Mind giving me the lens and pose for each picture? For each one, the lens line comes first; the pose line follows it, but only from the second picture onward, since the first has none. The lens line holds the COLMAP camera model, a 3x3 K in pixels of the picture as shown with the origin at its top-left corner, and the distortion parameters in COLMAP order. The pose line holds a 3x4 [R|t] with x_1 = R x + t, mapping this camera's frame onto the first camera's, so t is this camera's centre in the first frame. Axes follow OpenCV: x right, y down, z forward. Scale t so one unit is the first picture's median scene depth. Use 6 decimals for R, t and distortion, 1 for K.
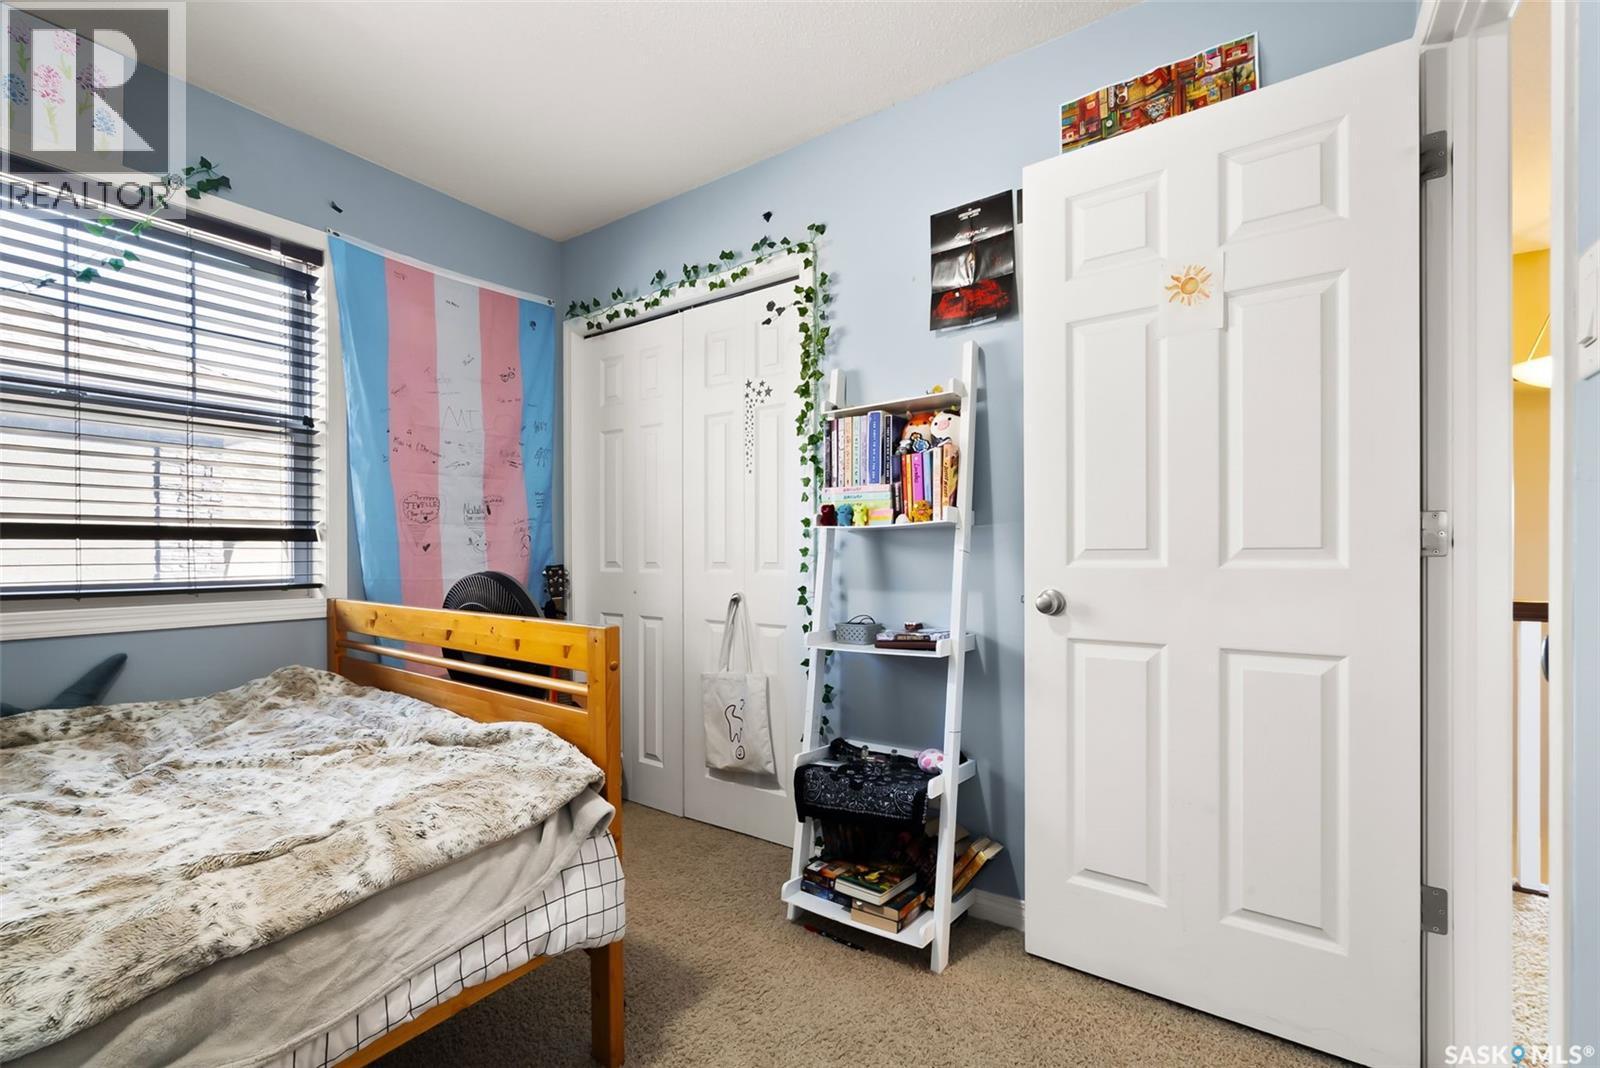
lens RADIAL K [[673.8, 0, 799.7], [0, 673.8, 551.5], [0, 0, 1]] dist [0.000538, 0.000080]
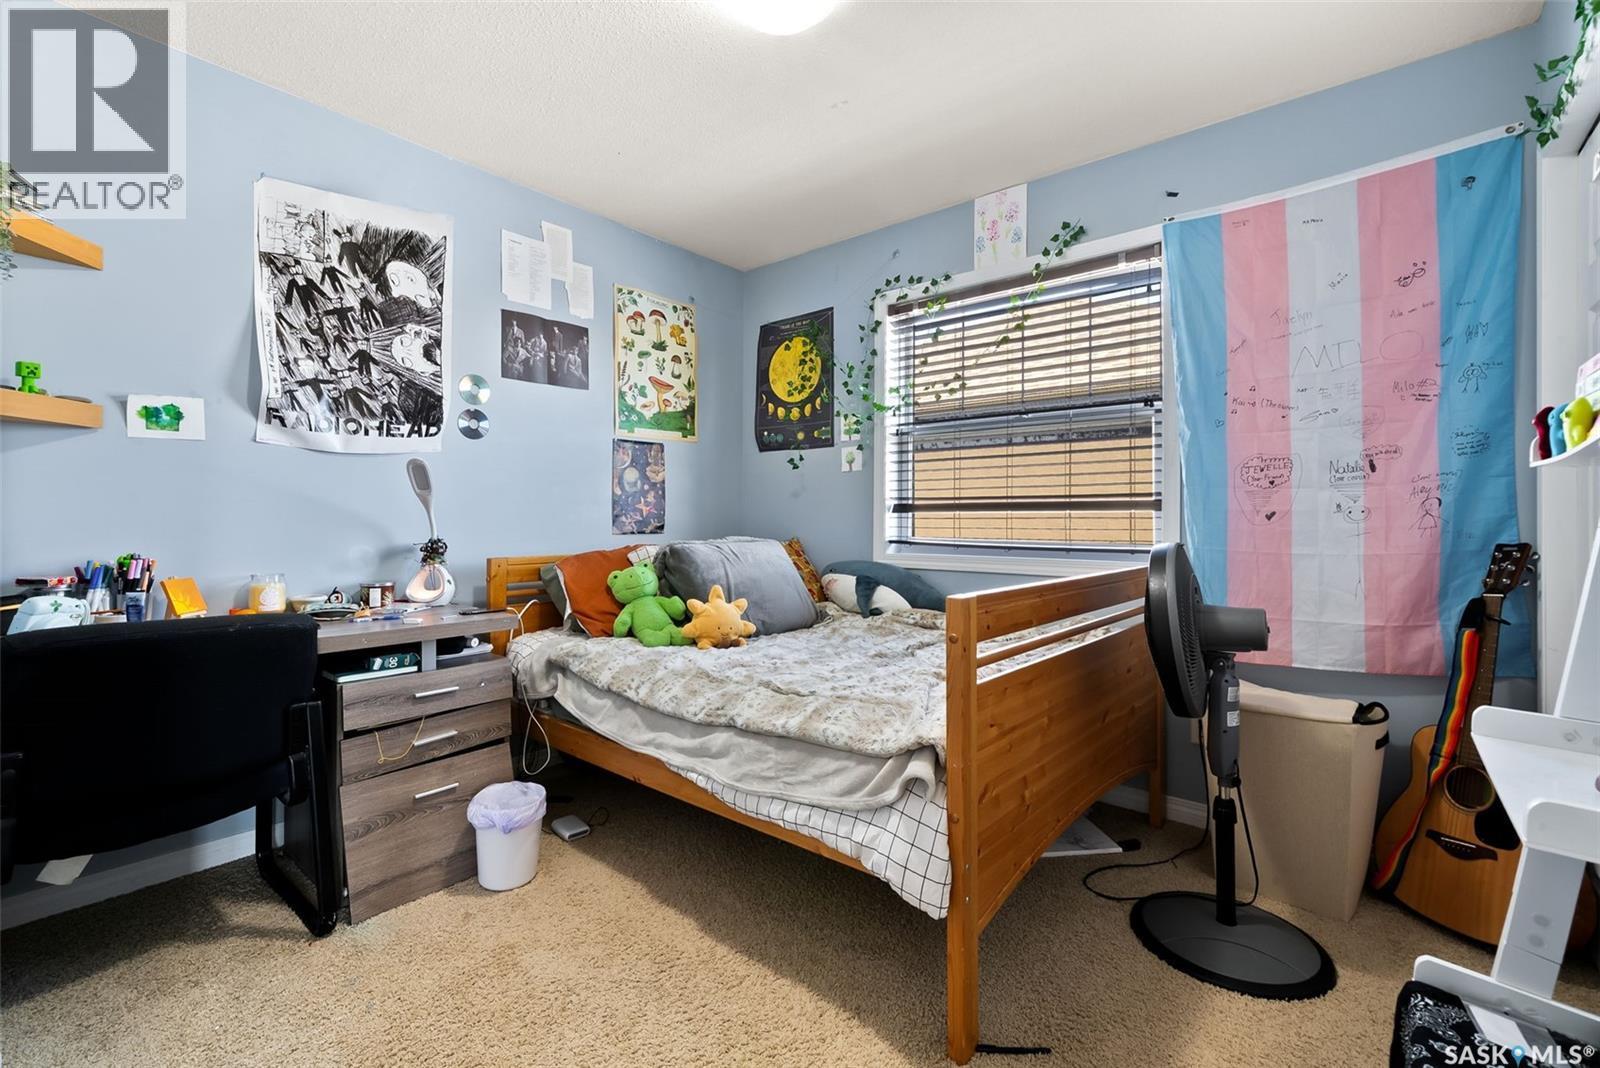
lens RADIAL K [[685.4, 0, 799.8], [0, 685.4, 515.6], [0, 0, 1]] dist [-0.001266, -0.000121]
pose [[-0.074956, -0.006264, -0.997167, 0.376689], [-0.004451, 0.999972, -0.005948, 0.001316], [0.997177, 0.003993, -0.074982, 0.450246]]
